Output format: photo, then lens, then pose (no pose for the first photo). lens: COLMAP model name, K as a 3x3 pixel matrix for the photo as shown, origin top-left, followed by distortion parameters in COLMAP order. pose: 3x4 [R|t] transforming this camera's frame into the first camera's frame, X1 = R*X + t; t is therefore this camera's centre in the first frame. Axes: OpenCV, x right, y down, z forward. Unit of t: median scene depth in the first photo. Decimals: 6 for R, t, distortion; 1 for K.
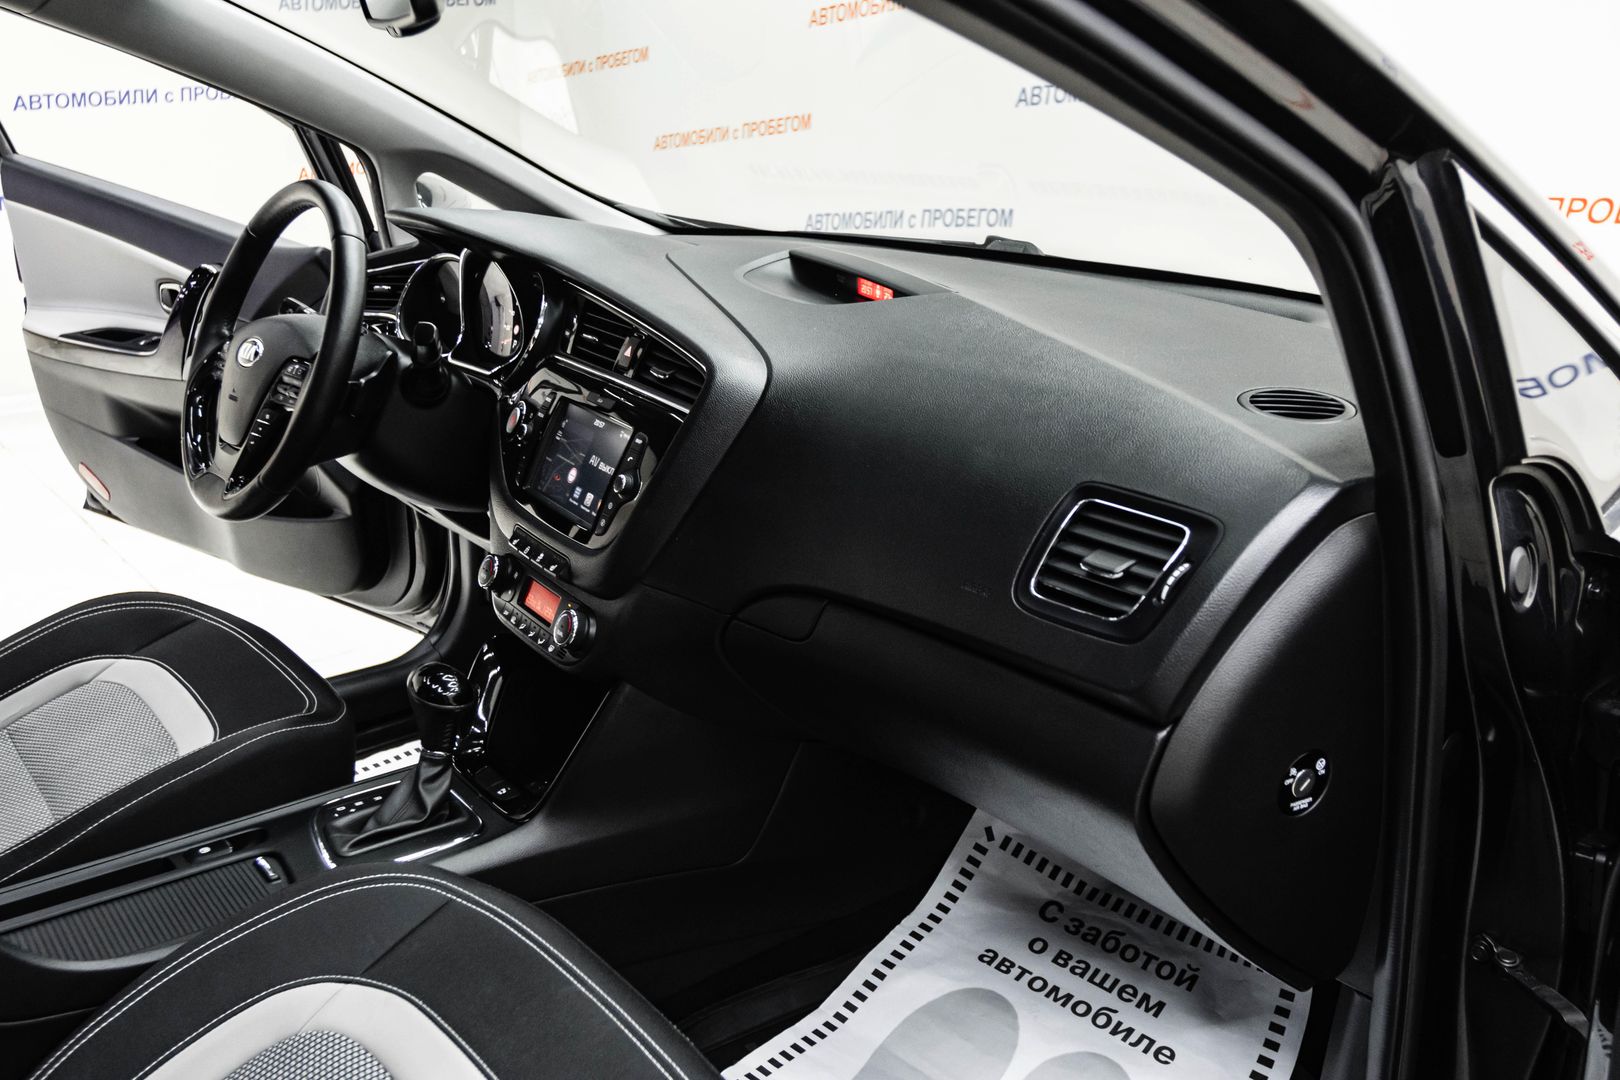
lens RADIAL K [[1287.9, 0, 803.6], [0, 1287.9, 534.2], [0, 0, 1]] dist [-0.001829, 0.011681]
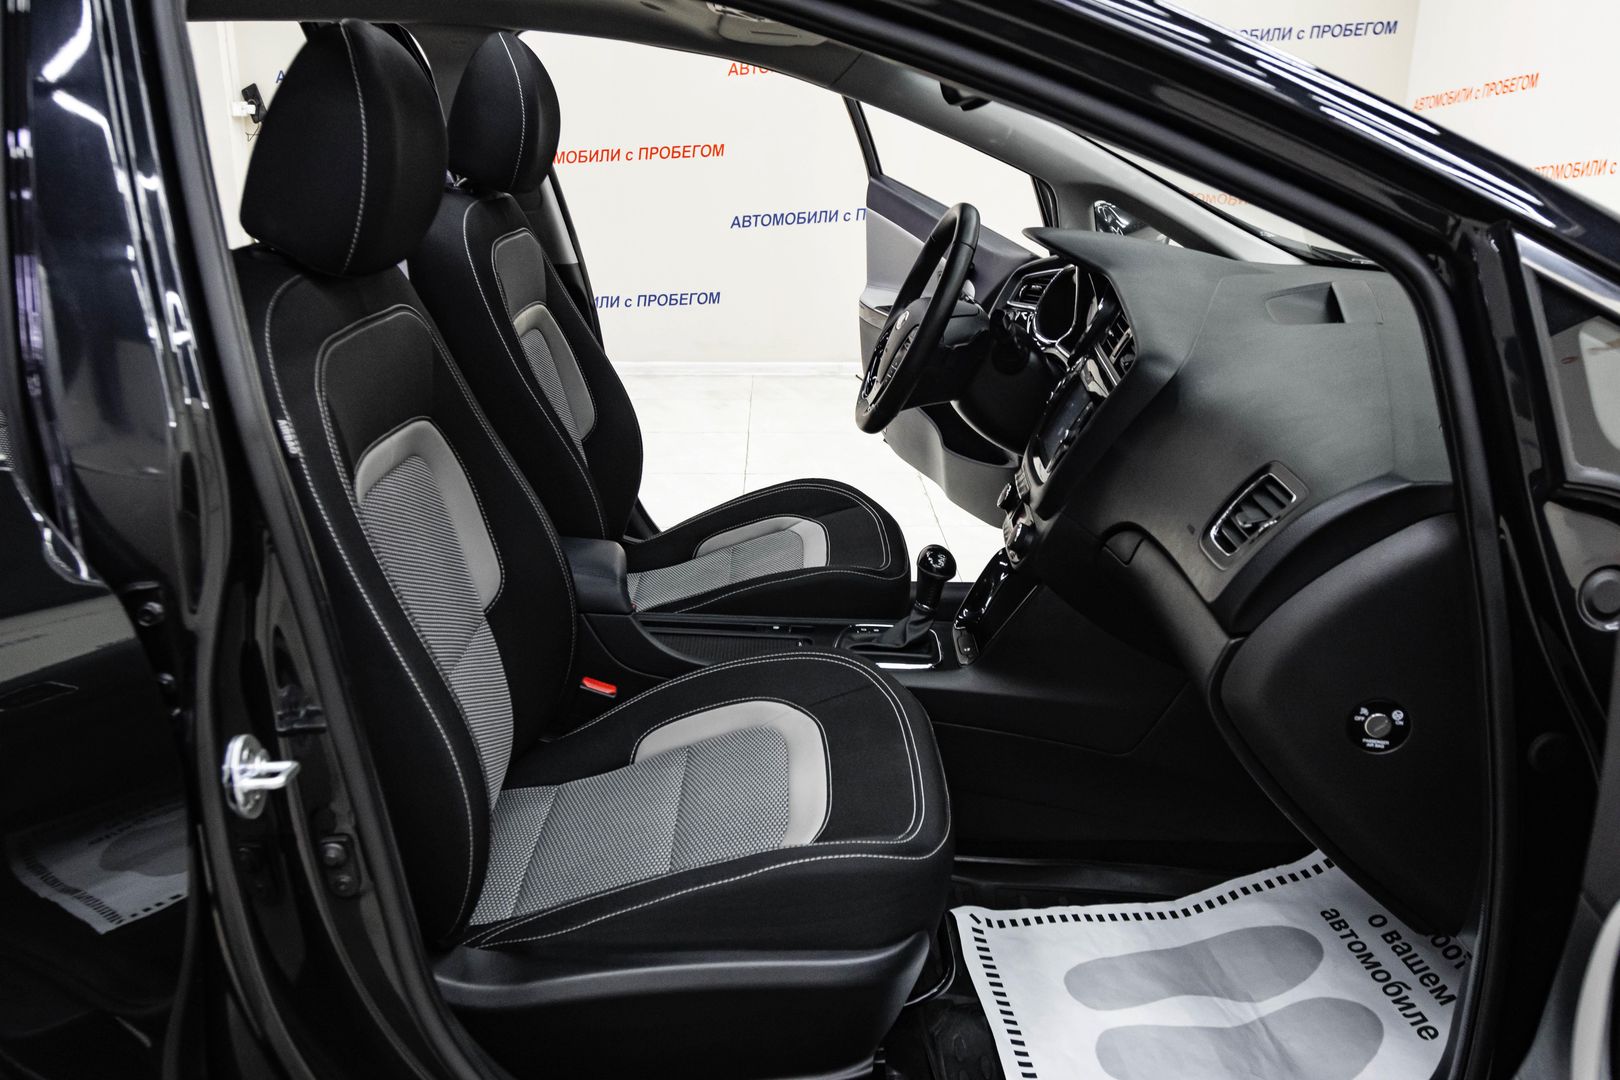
lens RADIAL K [[1287.9, 0, 803.6], [0, 1287.9, 534.2], [0, 0, 1]] dist [-0.001829, 0.011681]
pose [[0.769774, 0.192509, -0.608595, 0.428743], [-0.200759, 0.978070, 0.055453, 0.035534], [0.605924, 0.079494, 0.791541, -0.202352]]
